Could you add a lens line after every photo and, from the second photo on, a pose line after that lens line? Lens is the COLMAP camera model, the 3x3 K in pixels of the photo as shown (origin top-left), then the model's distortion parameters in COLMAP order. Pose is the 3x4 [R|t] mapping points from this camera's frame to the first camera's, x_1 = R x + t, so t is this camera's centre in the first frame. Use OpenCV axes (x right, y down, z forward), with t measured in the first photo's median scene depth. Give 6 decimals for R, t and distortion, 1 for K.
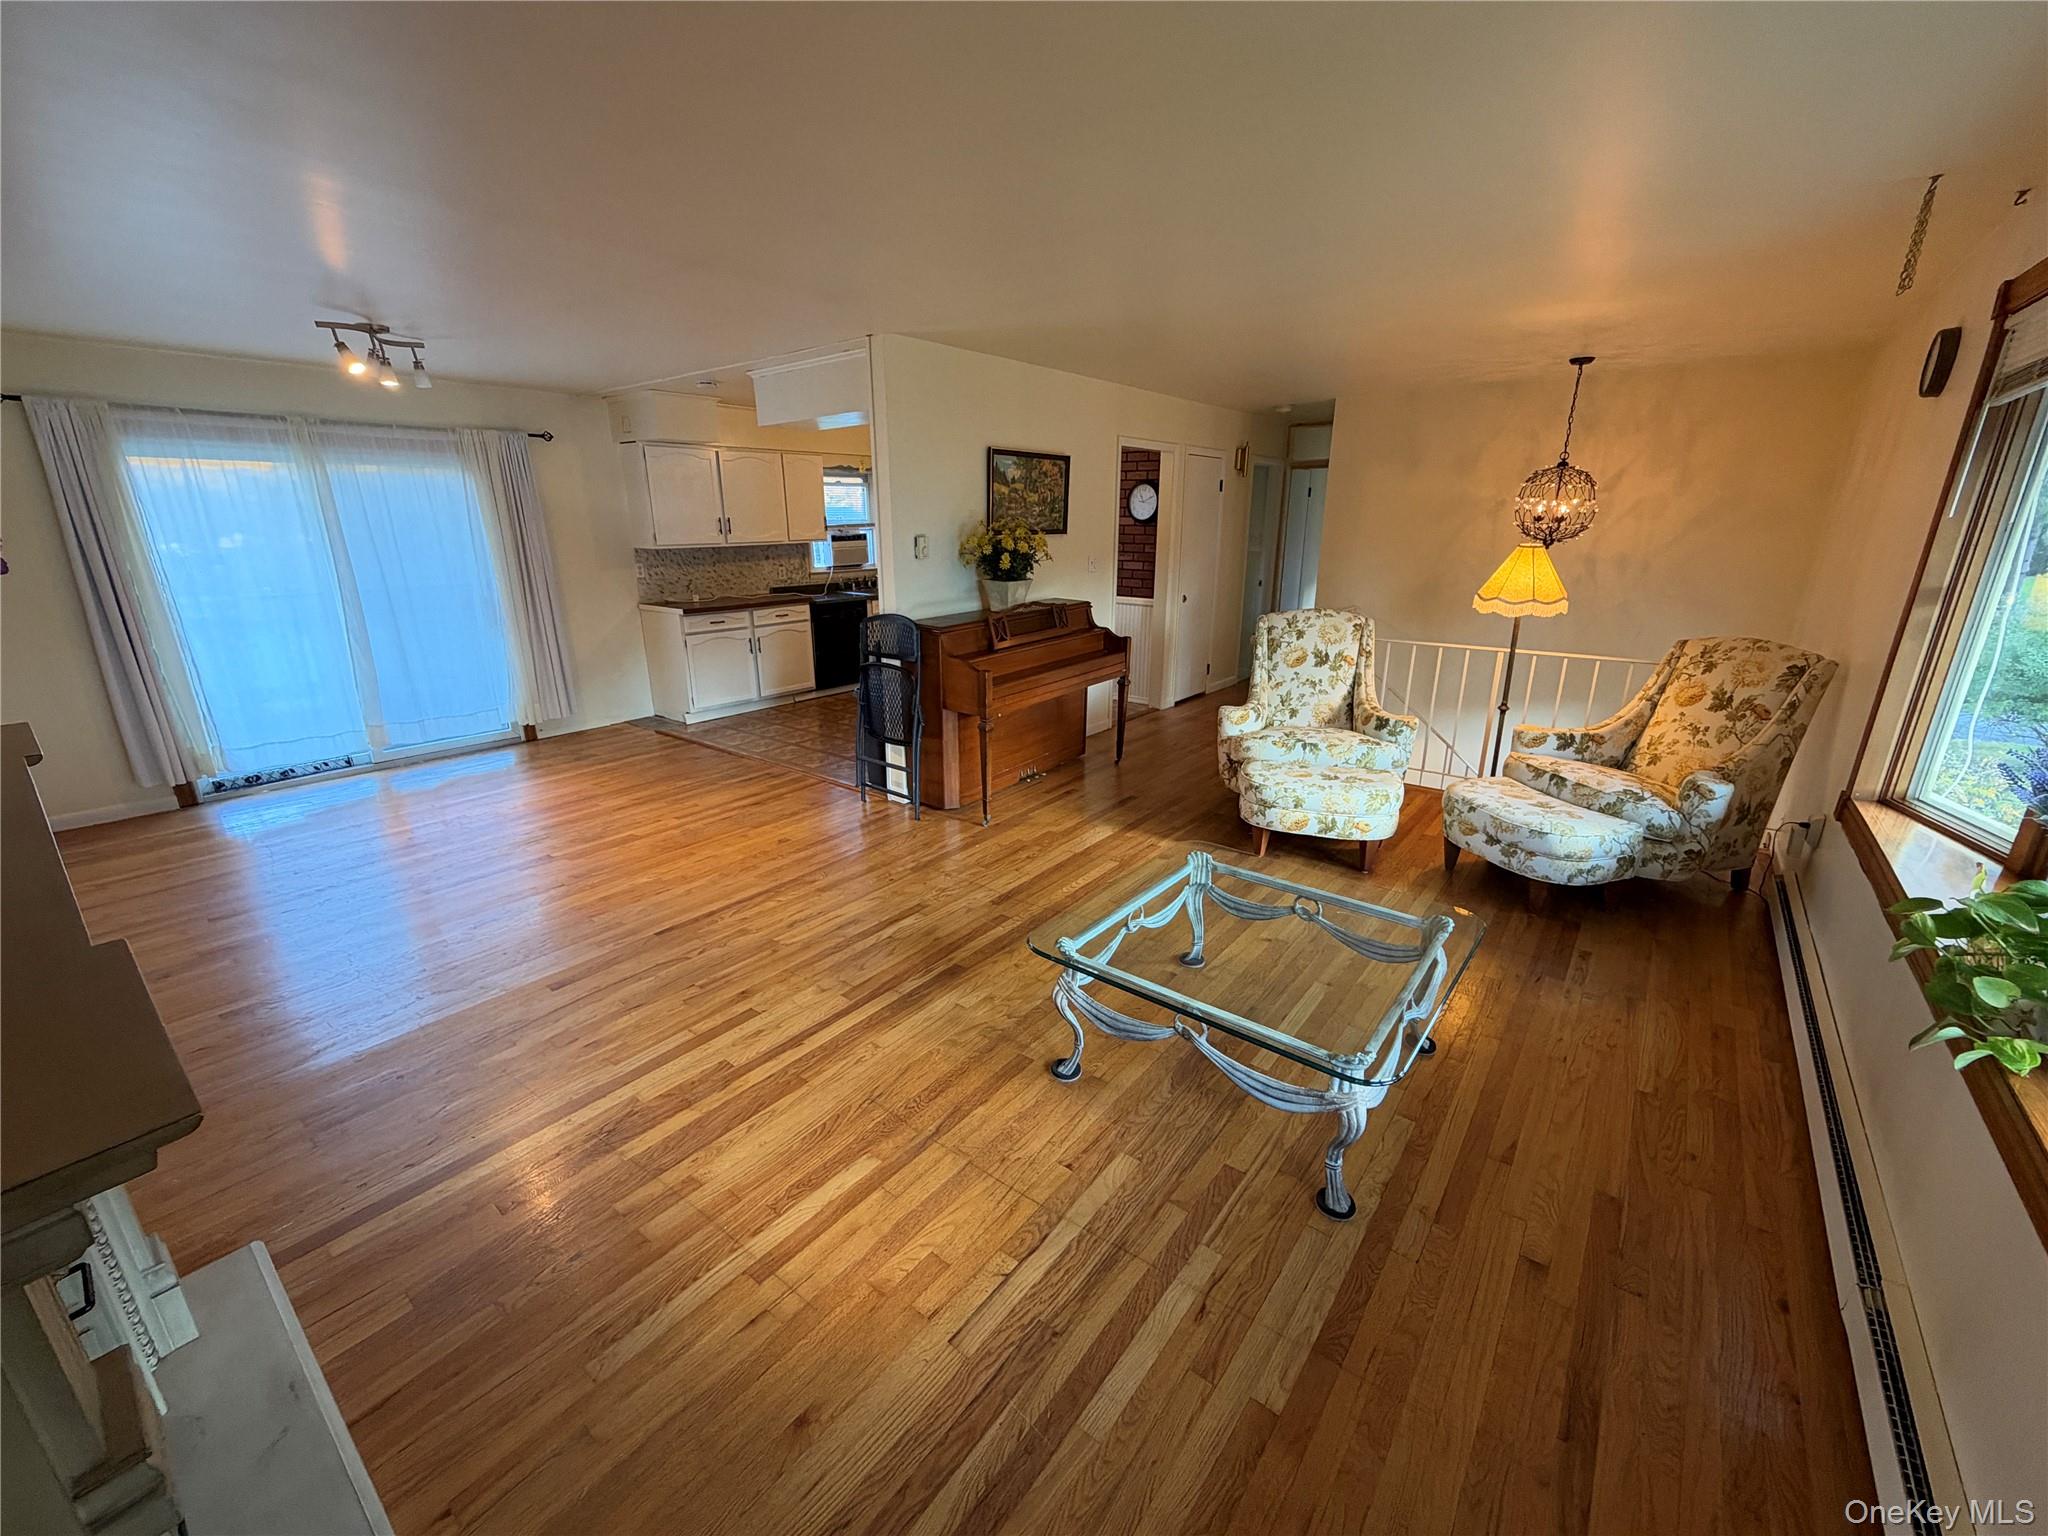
lens RADIAL K [[816.0, 0, 1021.2], [0, 816.0, 773.0], [0, 0, 1]] dist [-0.000908, -0.000414]
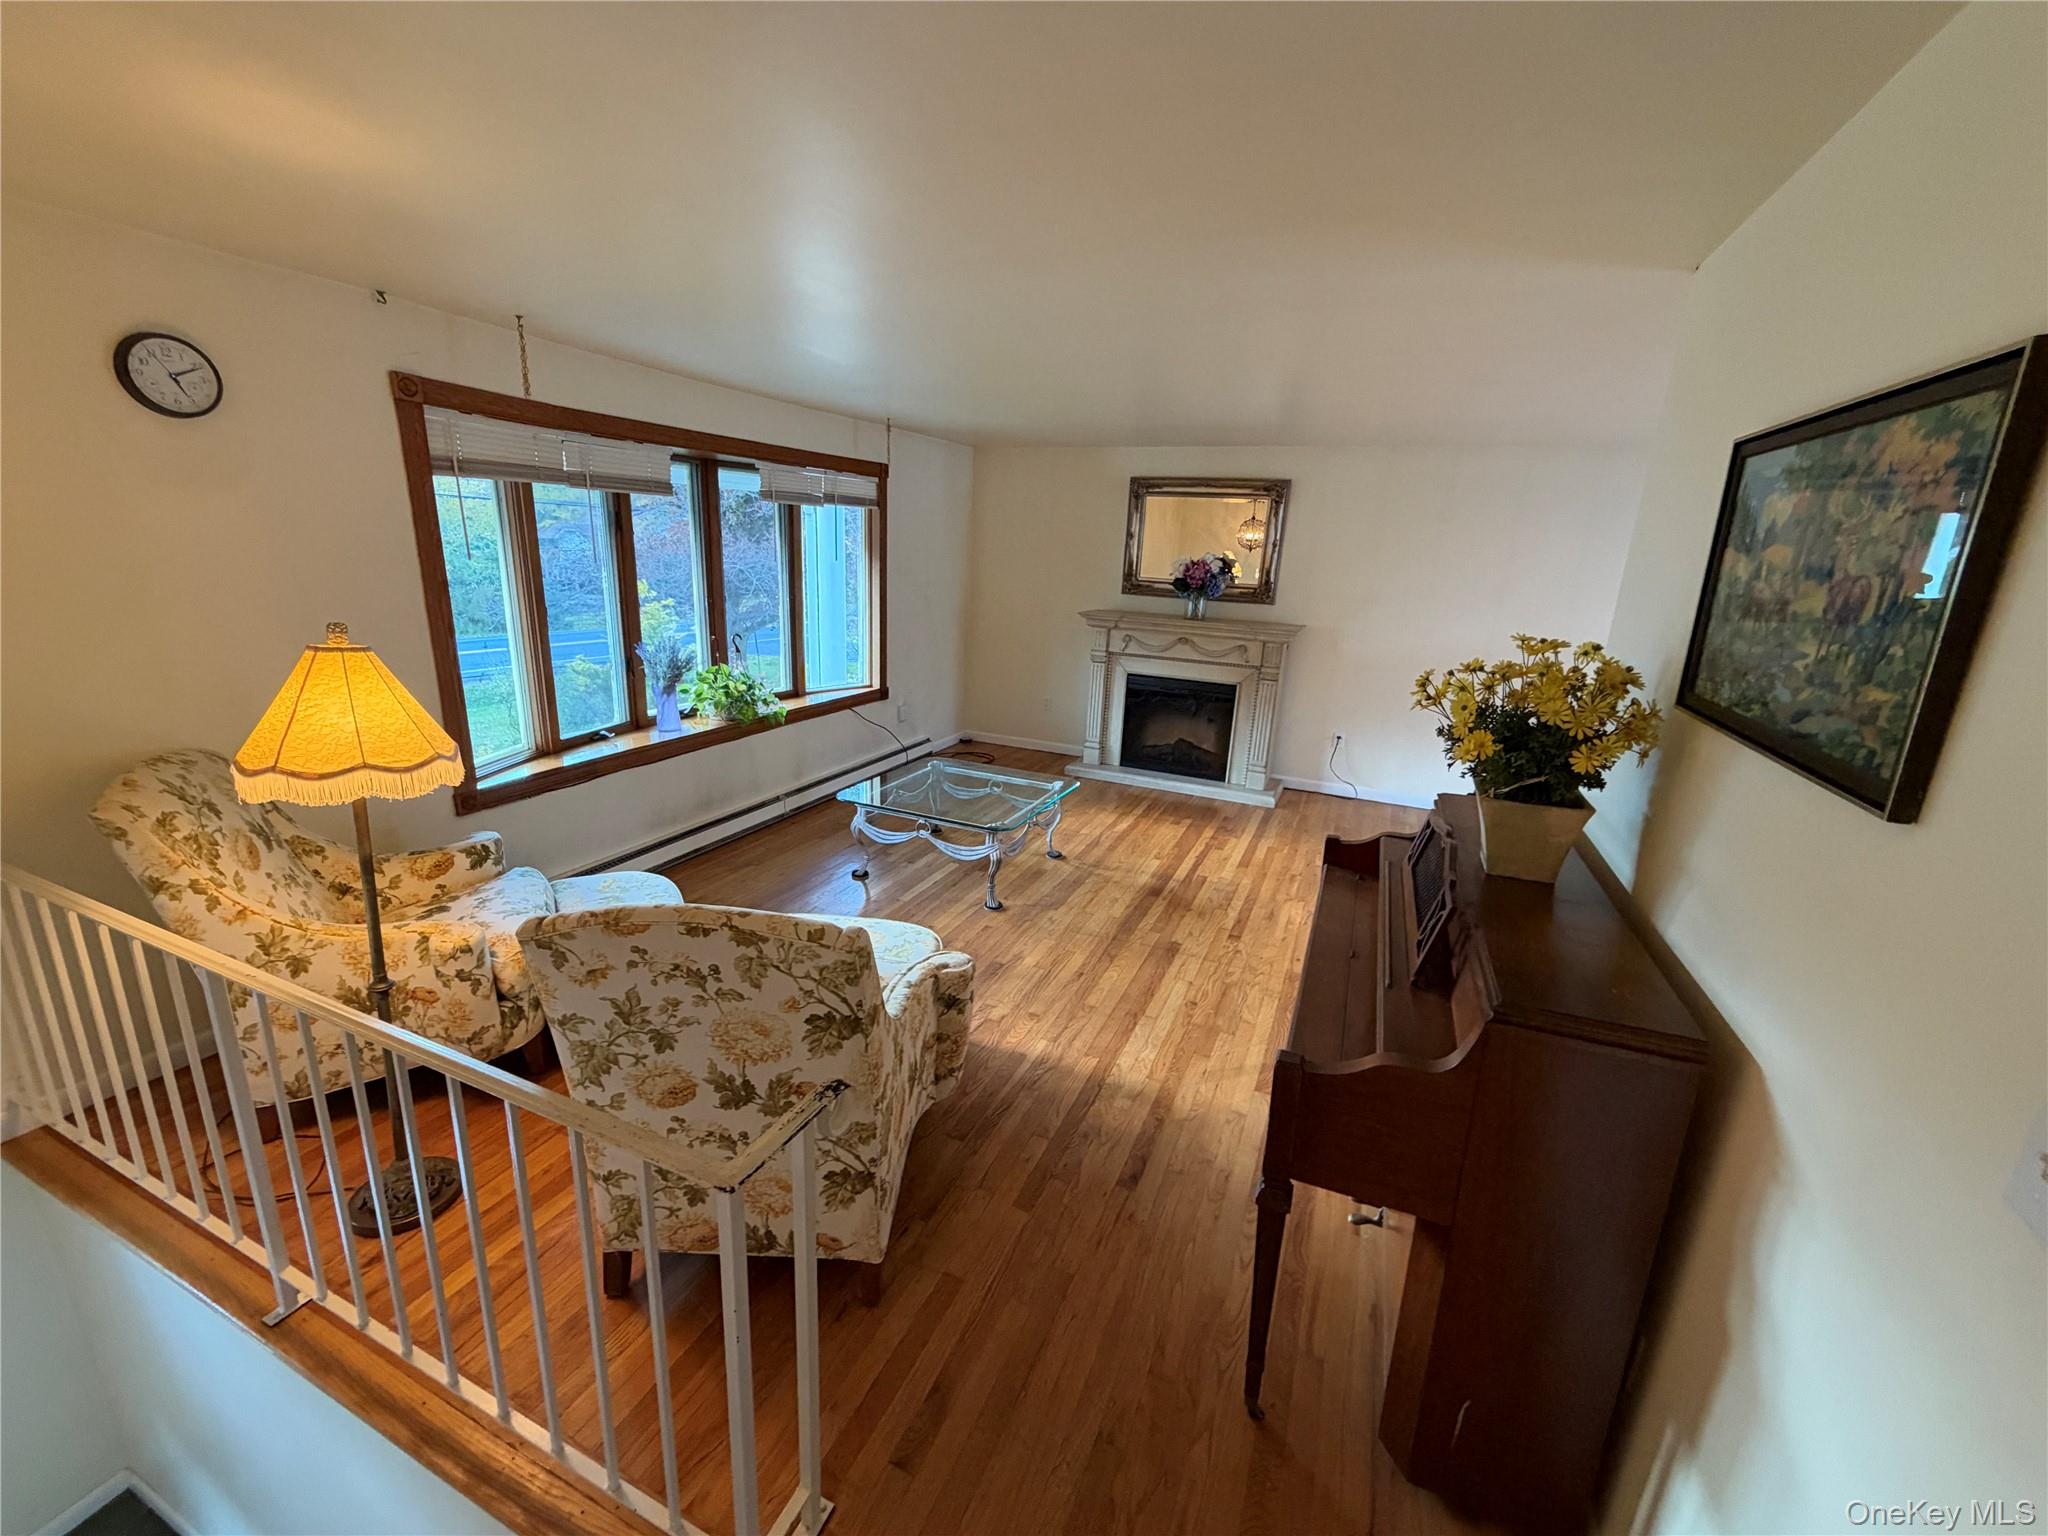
lens RADIAL K [[816.0, 0, 1020.9], [0, 816.0, 764.5], [0, 0, 1]] dist [-0.000908, -0.000414]
pose [[-0.967713, 0.029927, -0.250273, 0.313760], [-0.110789, 0.841364, 0.528992, -0.427773], [0.226402, 0.539640, -0.810883, 1.255771]]
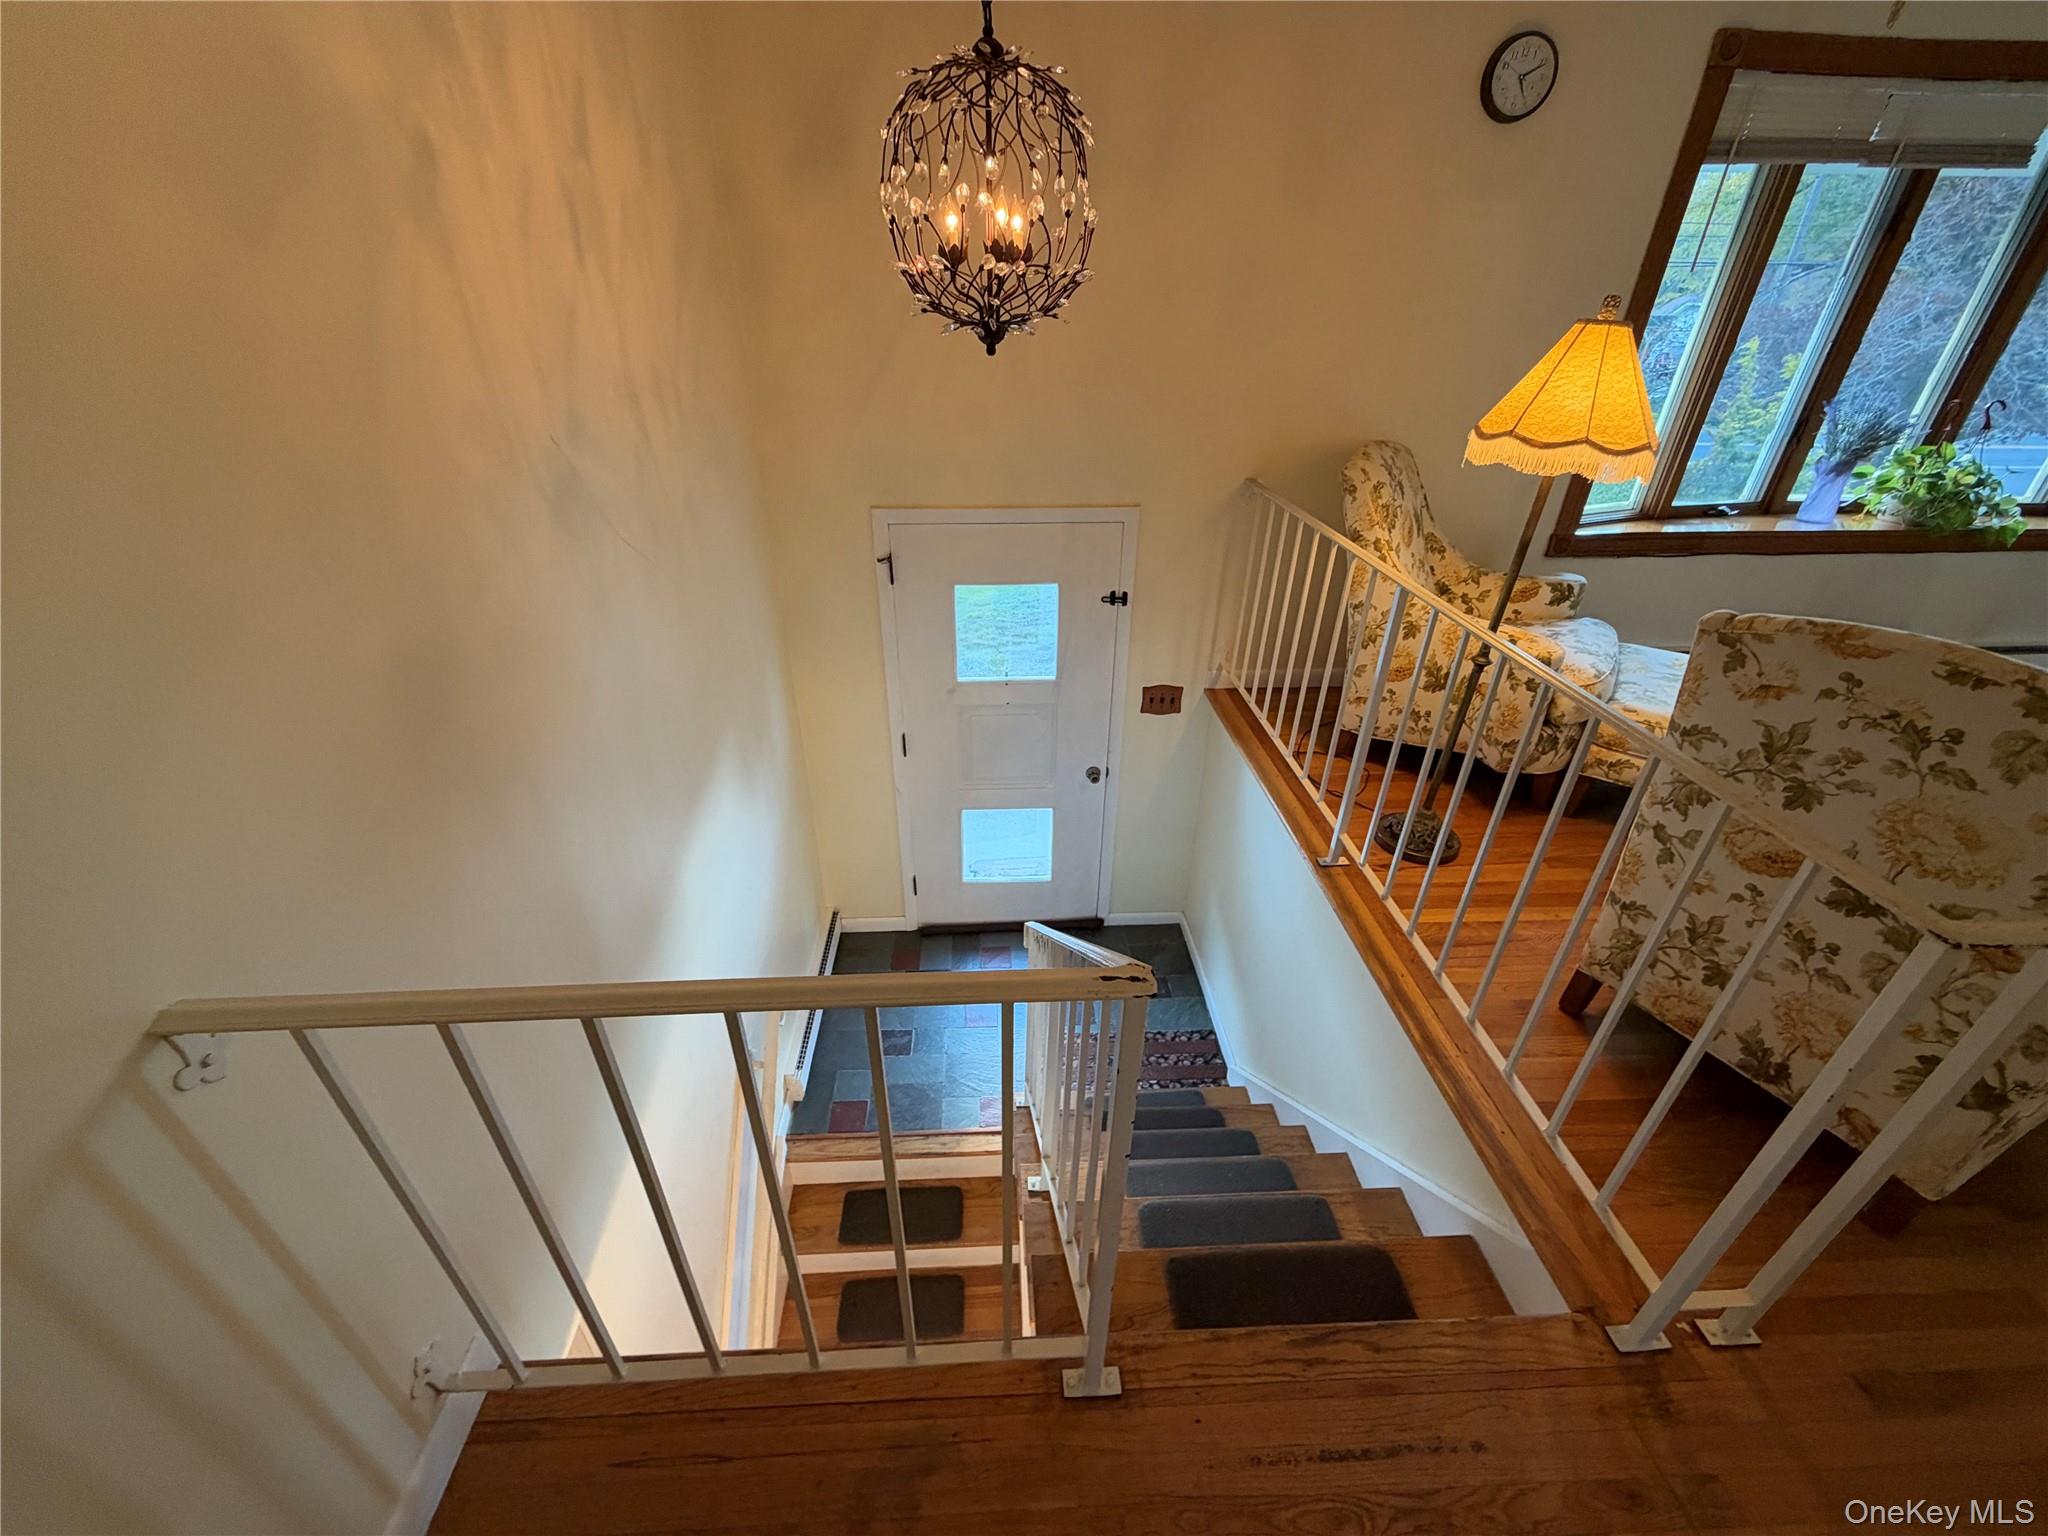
lens RADIAL K [[816.0, 0, 1021.8], [0, 816.0, 764.5], [0, 0, 1]] dist [-0.000908, -0.000414]
pose [[-0.655792, -0.375087, 0.655169, 0.371774], [0.223491, 0.732484, 0.643054, -0.396040], [-0.721102, 0.568134, -0.396529, 1.320867]]
